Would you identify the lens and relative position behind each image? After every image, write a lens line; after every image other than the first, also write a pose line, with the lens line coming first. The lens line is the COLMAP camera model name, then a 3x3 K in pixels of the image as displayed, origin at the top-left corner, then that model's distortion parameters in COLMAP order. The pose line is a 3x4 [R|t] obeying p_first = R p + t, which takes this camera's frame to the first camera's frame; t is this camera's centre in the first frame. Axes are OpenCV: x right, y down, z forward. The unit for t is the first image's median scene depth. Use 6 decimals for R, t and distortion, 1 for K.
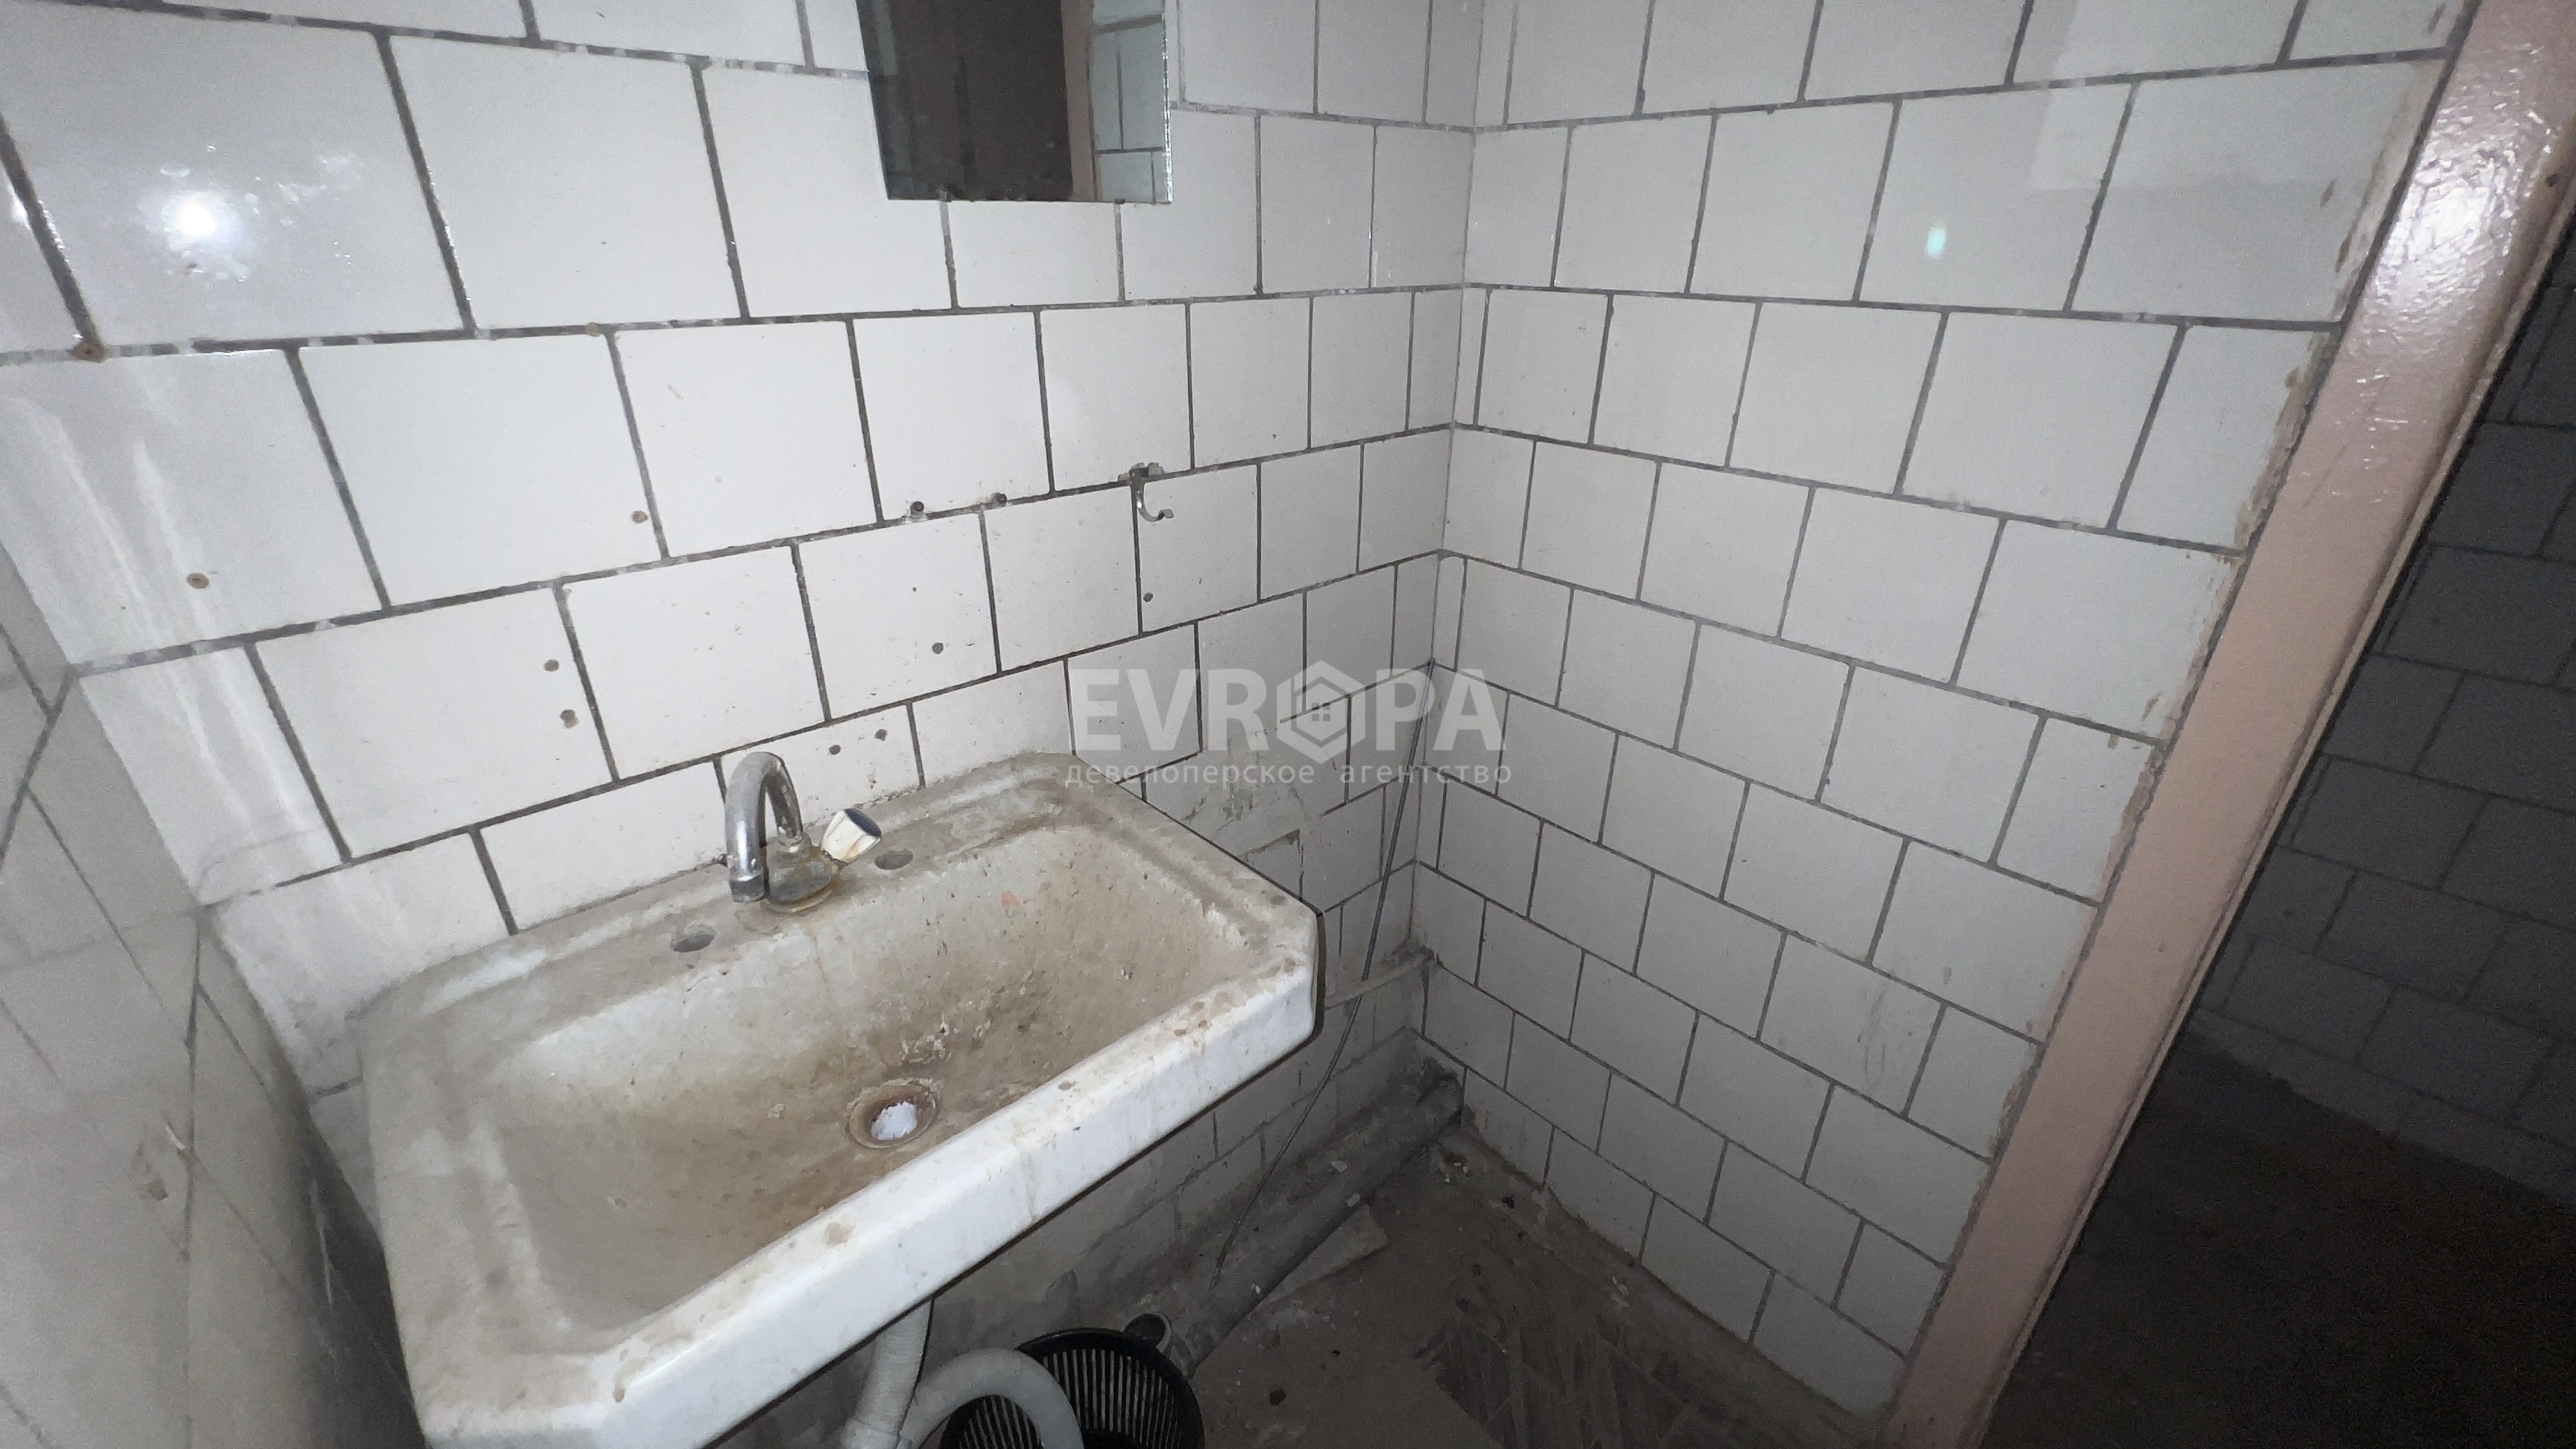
lens RADIAL K [[1024.6, 0, 1283.4], [0, 1024.6, 719.7], [0, 0, 1]] dist [-0.002768, 0.000974]
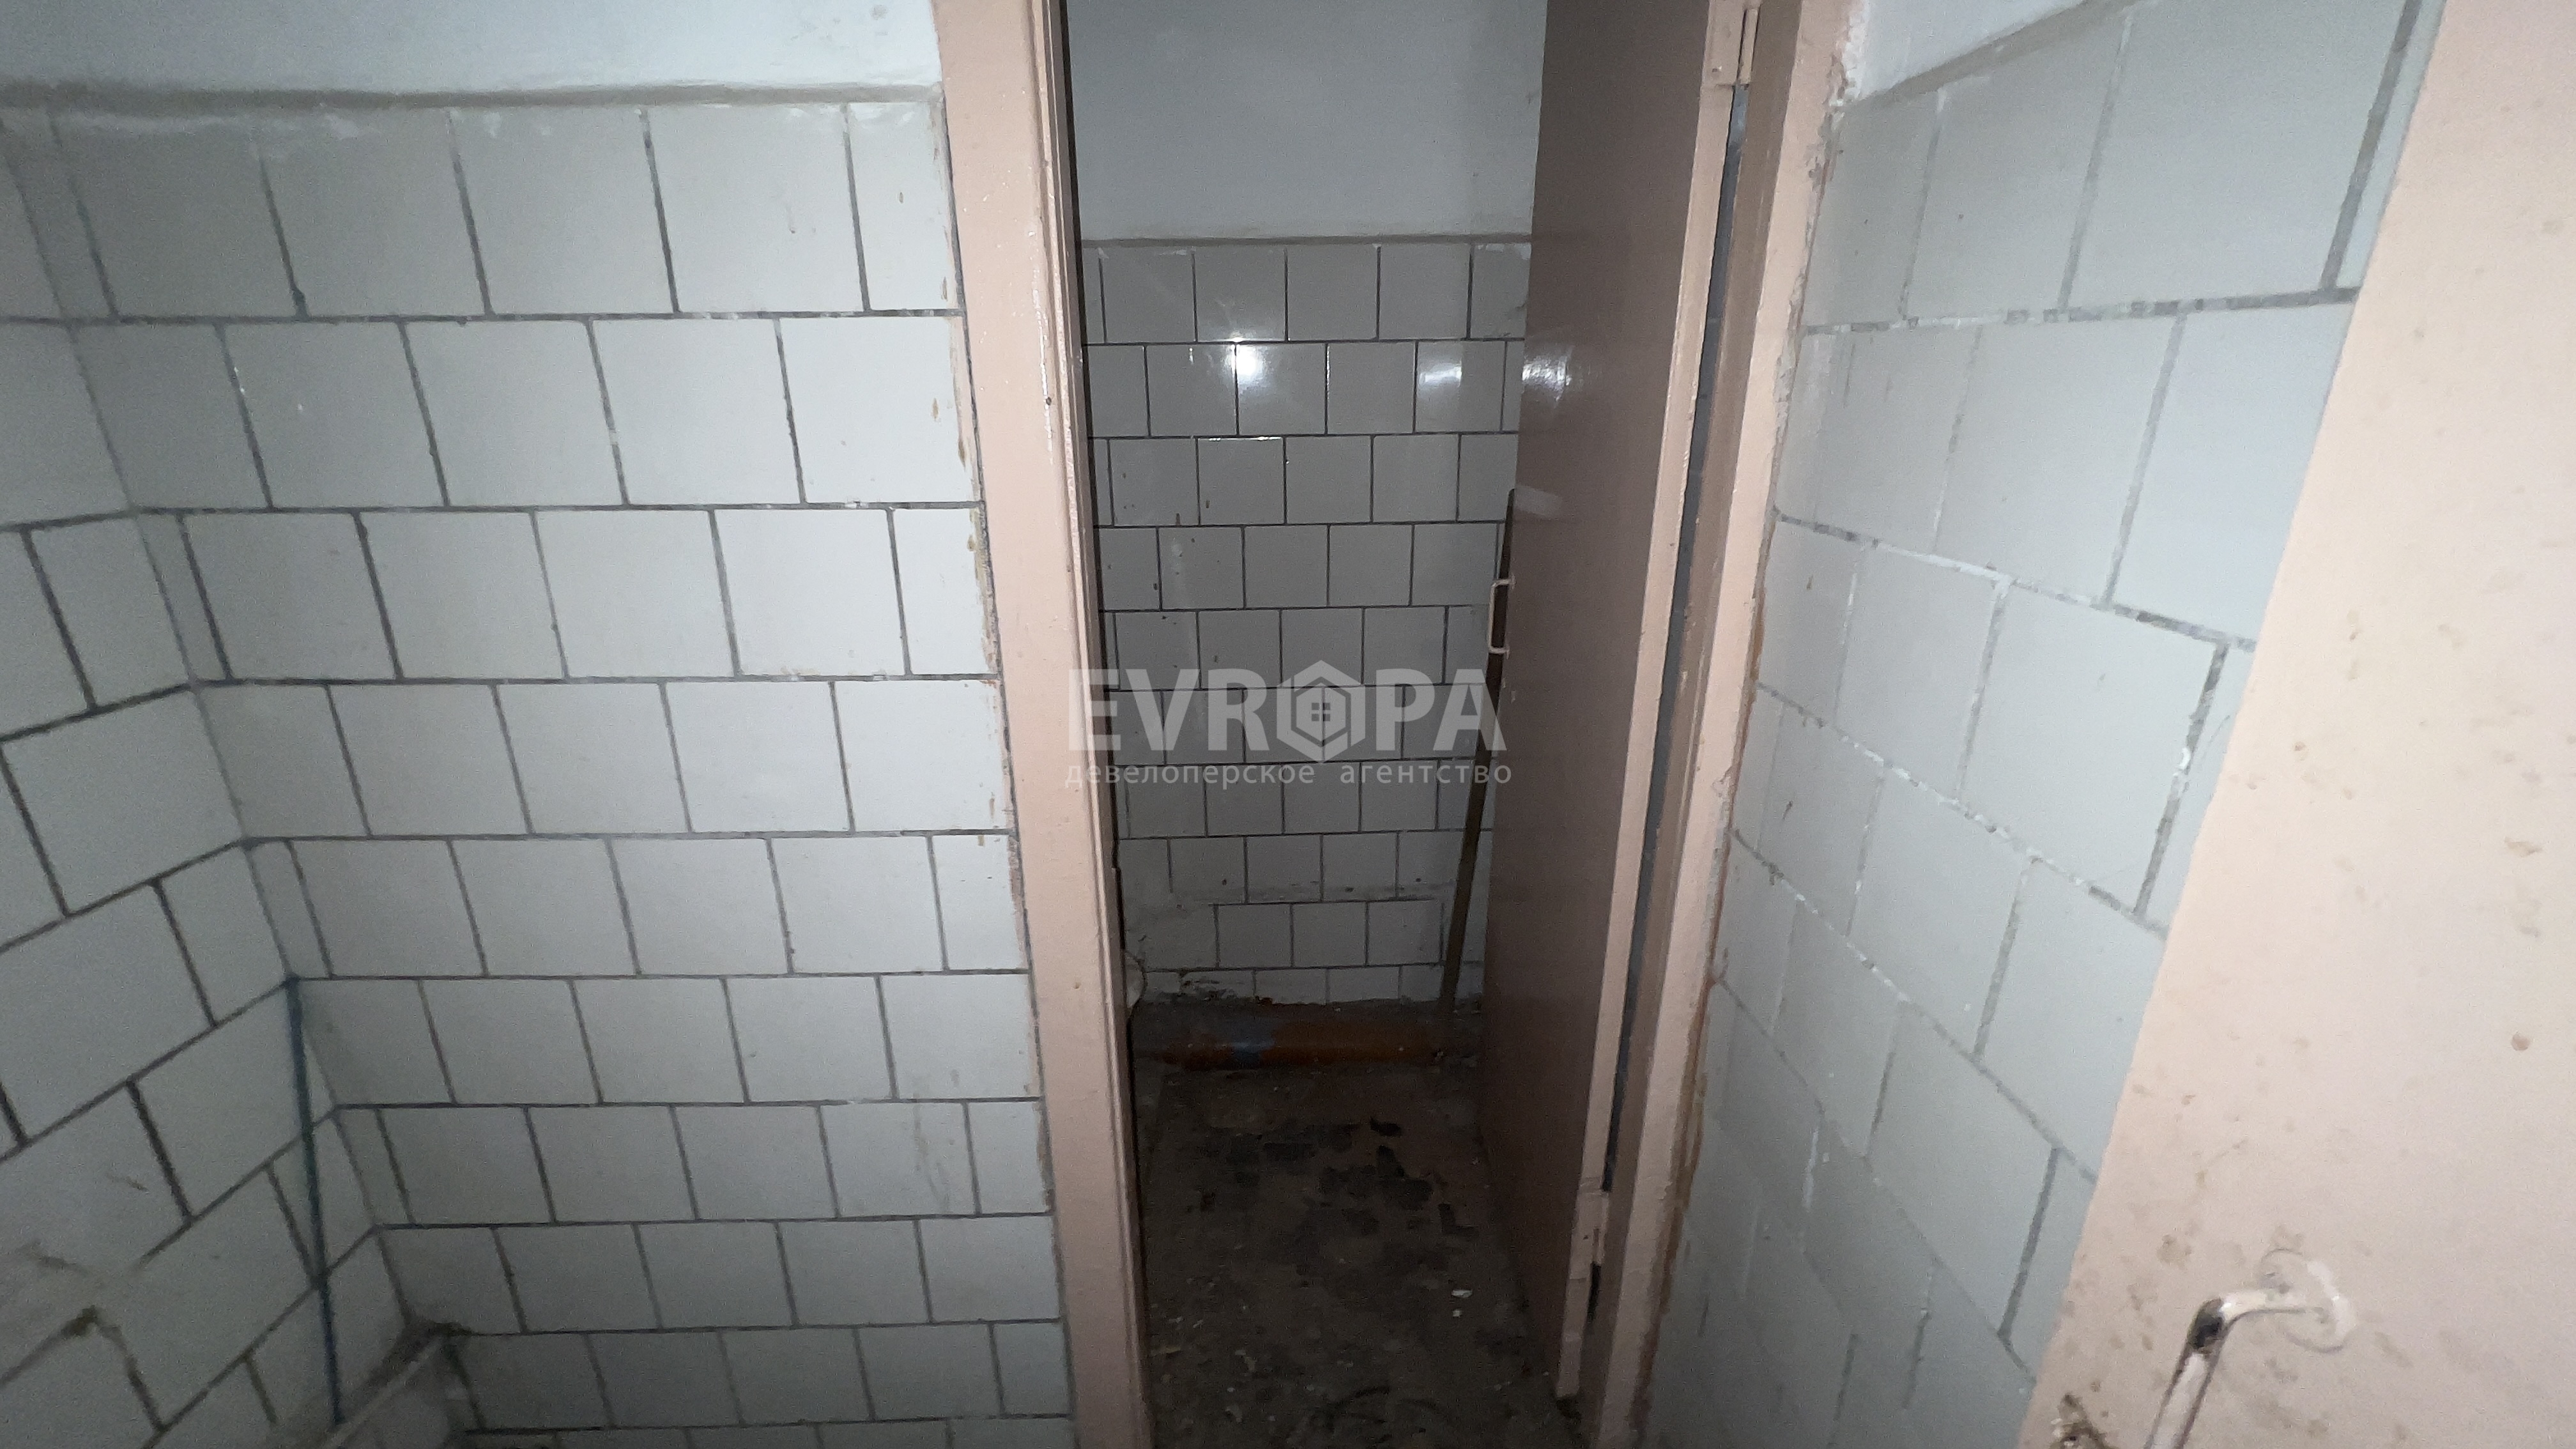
lens RADIAL K [[1024.6, 0, 1283.5], [0, 1024.6, 719.3], [0, 0, 1]] dist [-0.002768, 0.000974]
pose [[0.671507, -0.244709, 0.699426, 0.204060], [0.327836, 0.944603, 0.015740, -0.012224], [-0.664532, 0.218728, 0.714532, -0.086896]]
